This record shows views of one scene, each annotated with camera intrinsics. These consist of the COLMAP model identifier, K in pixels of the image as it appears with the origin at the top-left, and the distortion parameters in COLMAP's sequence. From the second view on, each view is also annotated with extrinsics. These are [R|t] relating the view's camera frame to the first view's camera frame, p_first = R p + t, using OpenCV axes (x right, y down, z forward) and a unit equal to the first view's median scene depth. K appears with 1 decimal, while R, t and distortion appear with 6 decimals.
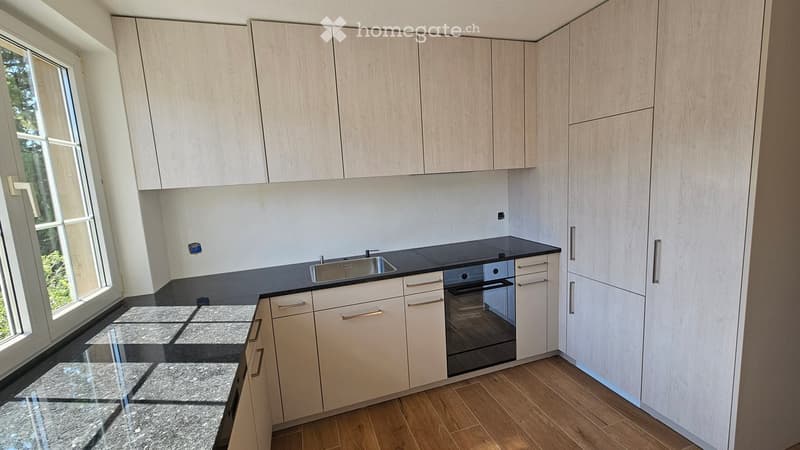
lens RADIAL K [[324.8, 0, 398.5], [0, 324.8, 221.6], [0, 0, 1]] dist [-0.001709, -0.000134]
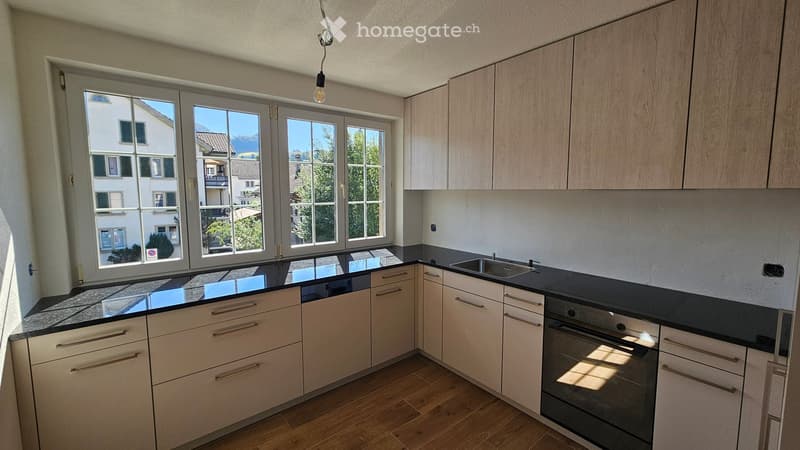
lens RADIAL K [[324.8, 0, 397.7], [0, 324.8, 221.7], [0, 0, 1]] dist [-0.001709, -0.000134]
pose [[0.355976, 0.147791, -0.922734, 0.795797], [-0.146961, 0.983982, 0.100905, -0.083871], [0.922867, 0.099686, 0.371994, 0.251925]]
